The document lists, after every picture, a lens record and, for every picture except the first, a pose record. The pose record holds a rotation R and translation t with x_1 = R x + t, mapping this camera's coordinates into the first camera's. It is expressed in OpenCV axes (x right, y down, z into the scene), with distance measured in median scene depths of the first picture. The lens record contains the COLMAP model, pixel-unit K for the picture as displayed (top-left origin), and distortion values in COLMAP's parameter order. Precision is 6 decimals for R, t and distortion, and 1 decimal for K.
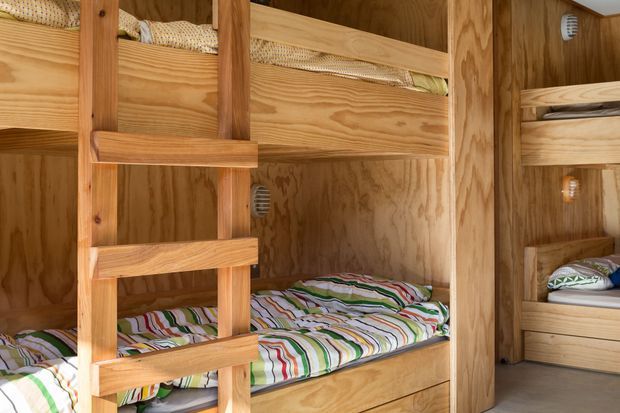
lens RADIAL K [[732.3, 0, 310.5], [0, 732.3, 206.5], [0, 0, 1]] dist [-0.051416, 0.000000]
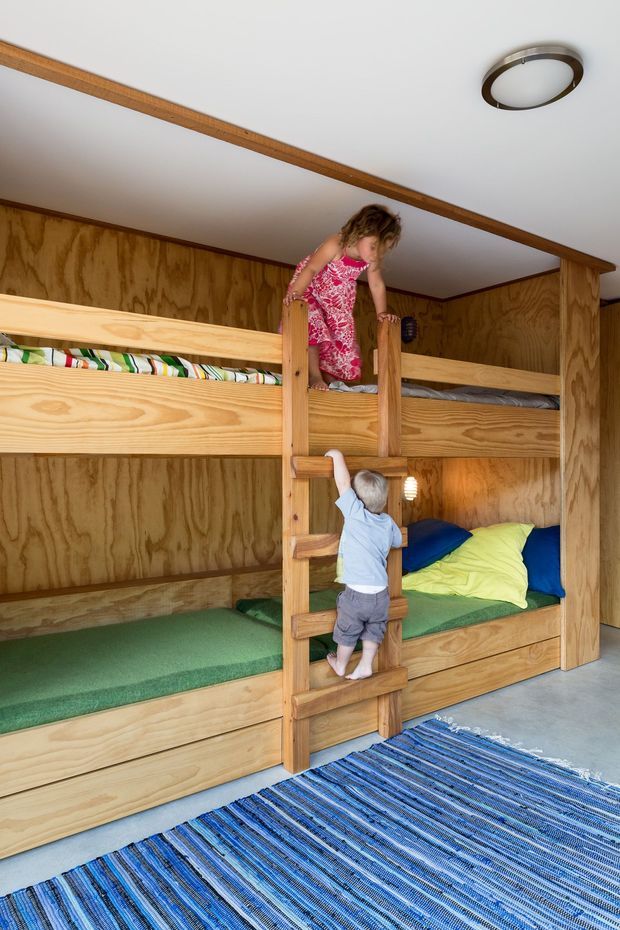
lens RADIAL K [[608.6, 0, 309.2], [0, 608.6, 465.7], [0, 0, 1]] dist [-0.003150, -0.000638]
pose [[0.972619, -0.001210, -0.232402, 0.012030], [0.004326, 0.999907, 0.012900, -0.072836], [0.232365, -0.013552, 0.972534, -0.126472]]
